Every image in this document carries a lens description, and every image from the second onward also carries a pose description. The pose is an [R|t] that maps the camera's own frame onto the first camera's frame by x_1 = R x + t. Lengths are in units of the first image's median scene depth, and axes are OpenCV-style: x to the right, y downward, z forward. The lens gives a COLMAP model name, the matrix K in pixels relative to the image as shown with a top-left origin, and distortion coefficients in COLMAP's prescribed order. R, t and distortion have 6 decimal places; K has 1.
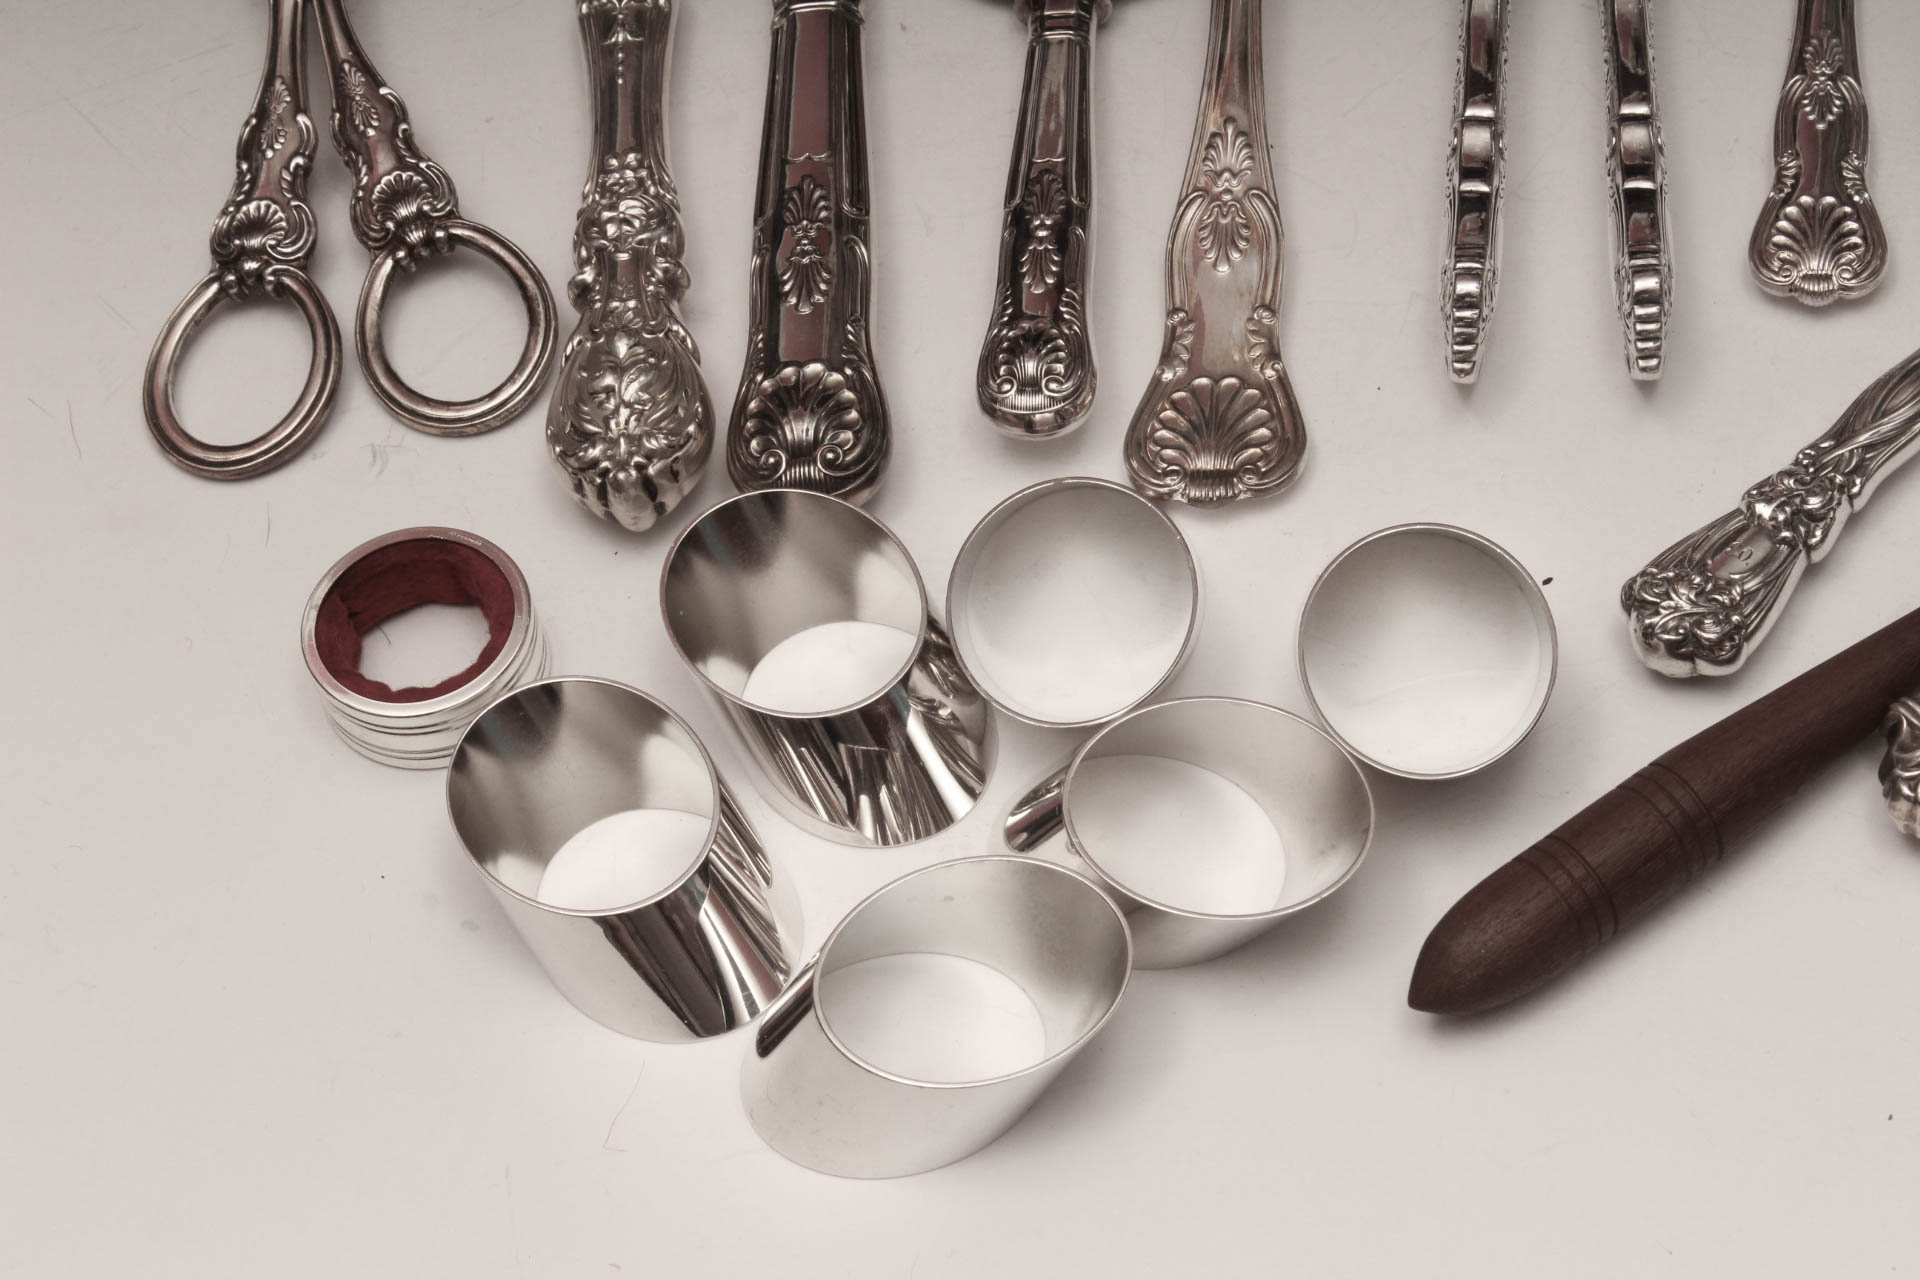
lens RADIAL K [[4576.7, 0, 944.9], [0, 4576.7, 627.9], [0, 0, 1]] dist [0.080610, 0.000000]
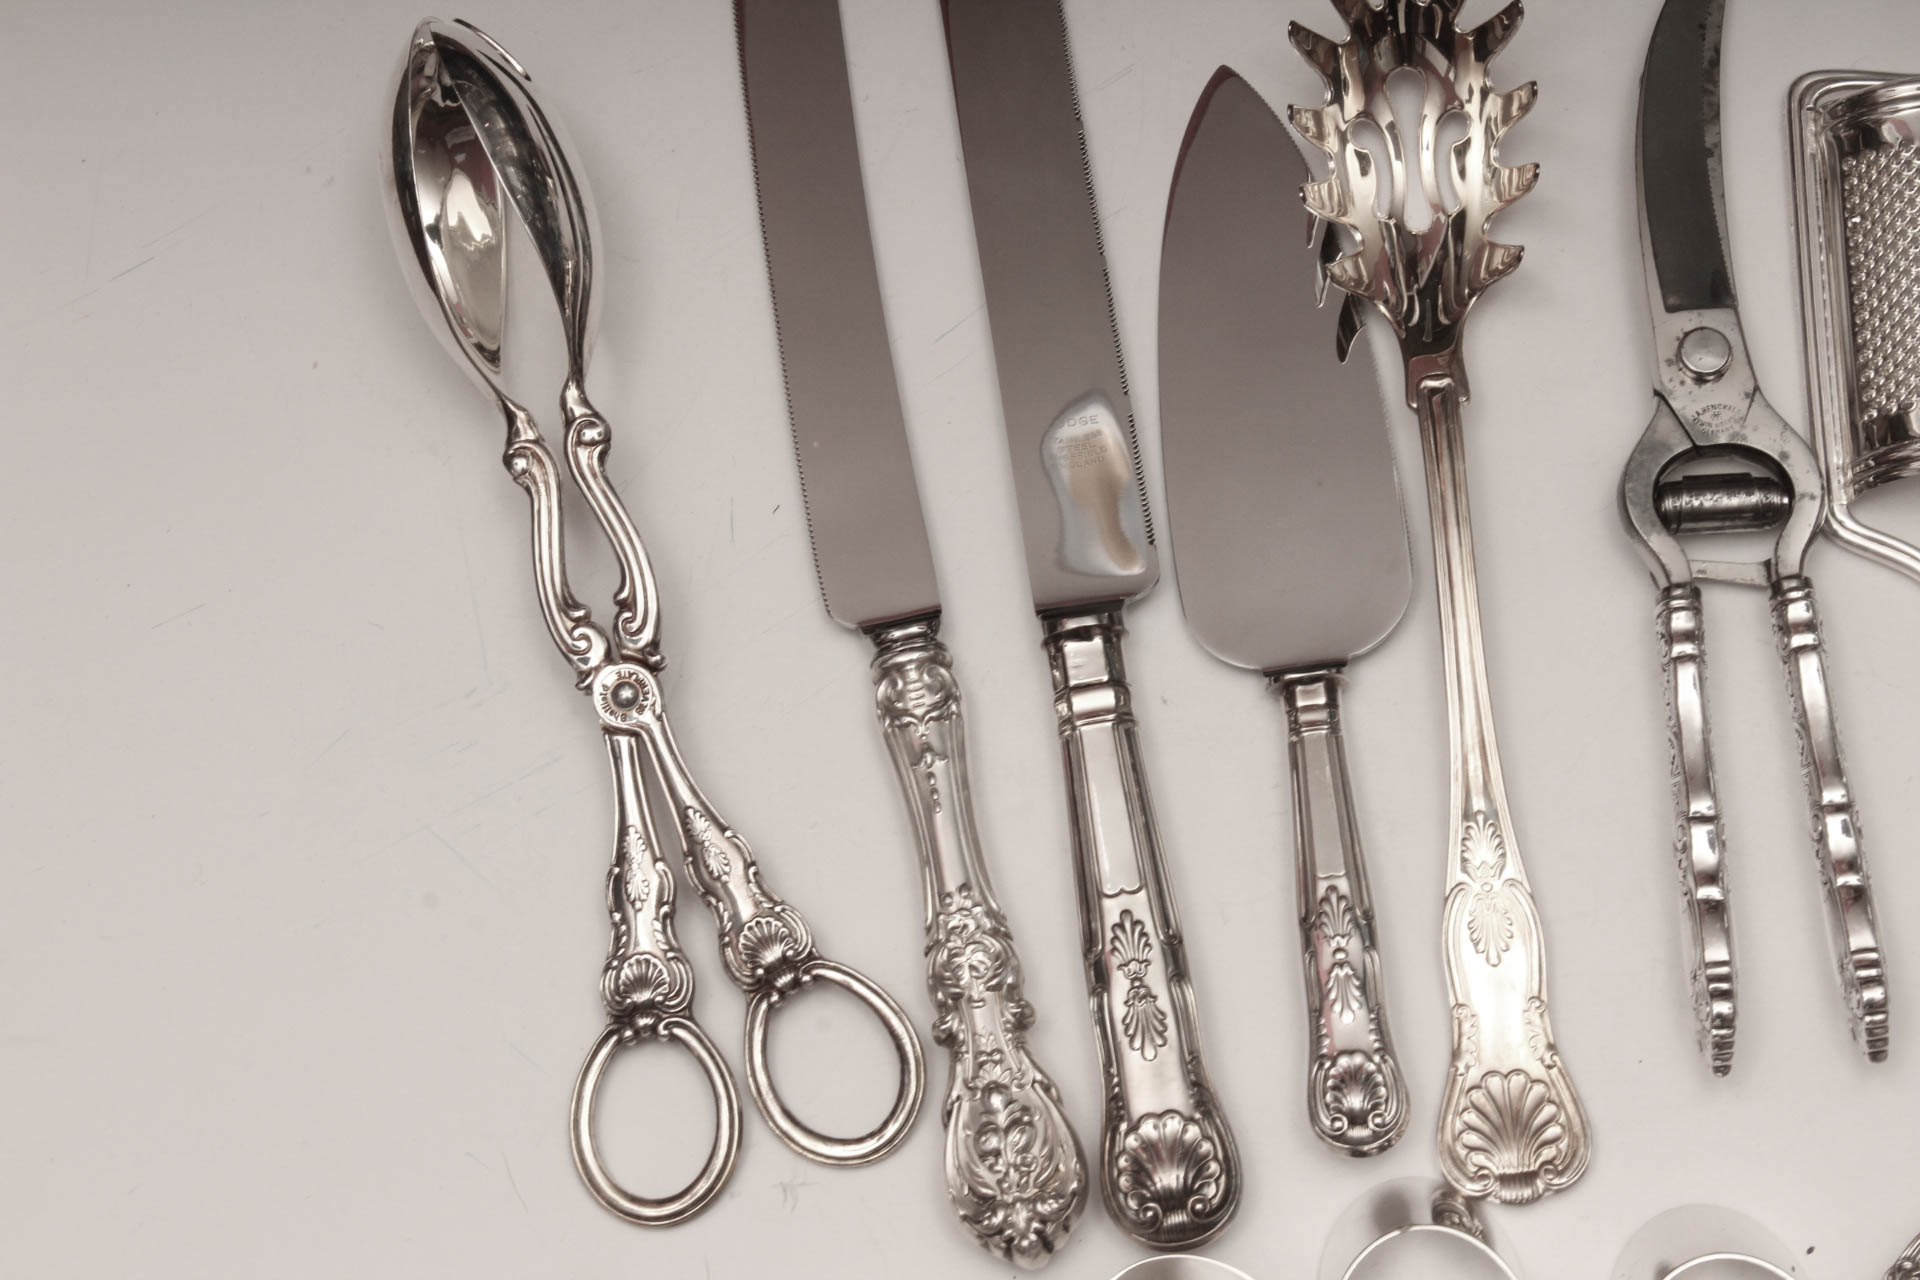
lens RADIAL K [[4576.7, 0, 957.1], [0, 4576.7, 631.1], [0, 0, 1]] dist [0.080610, 0.000000]
pose [[0.989934, -0.125548, 0.065332, -0.141400], [0.104636, 0.960069, 0.259460, -0.479433], [-0.095298, -0.250012, 0.963541, -0.093246]]
